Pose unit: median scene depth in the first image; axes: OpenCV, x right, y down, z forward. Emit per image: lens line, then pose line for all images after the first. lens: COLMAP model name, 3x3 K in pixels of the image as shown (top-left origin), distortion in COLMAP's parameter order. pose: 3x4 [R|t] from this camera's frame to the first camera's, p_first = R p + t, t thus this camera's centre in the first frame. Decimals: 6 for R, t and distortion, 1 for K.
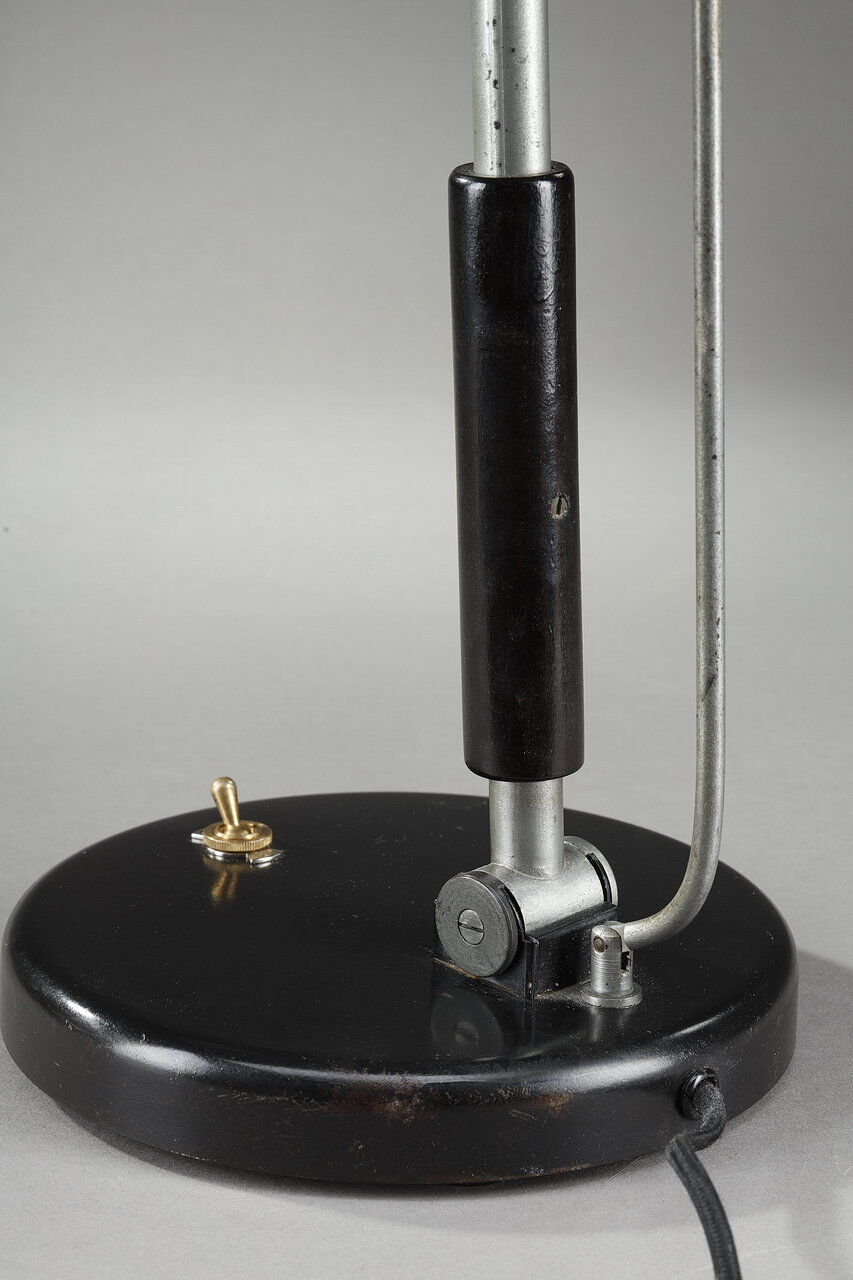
lens RADIAL K [[3864.6, 0, 426.5], [0, 3864.6, 640.0], [0, 0, 1]] dist [-0.017397, 1.707359]
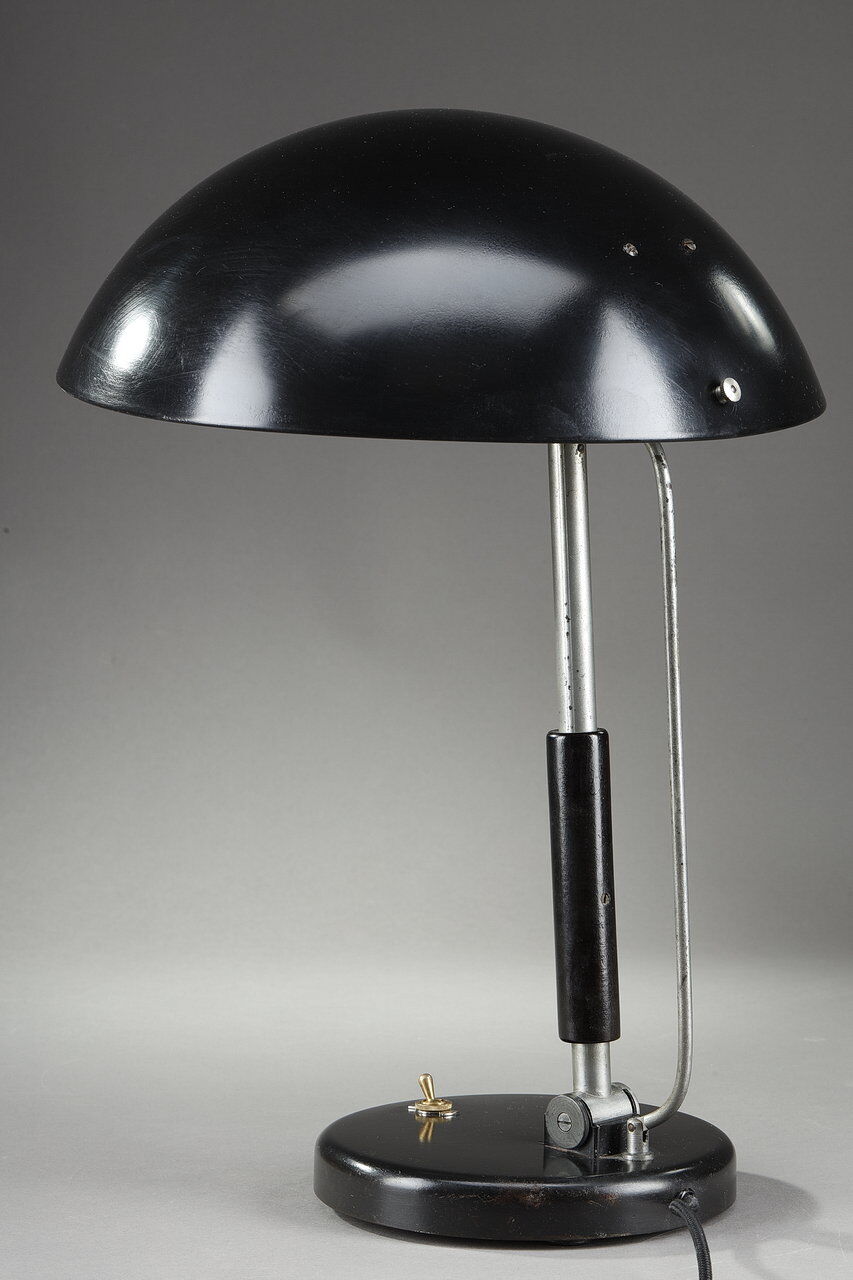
lens RADIAL K [[3864.6, 0, 426.5], [0, 3864.6, 640.0], [0, 0, 1]] dist [-0.017397, 1.707359]
pose [[0.999843, -0.014898, 0.009544, -0.073440], [0.016691, 0.973176, -0.229457, 0.286417], [-0.005869, 0.229580, 0.973272, -0.950323]]
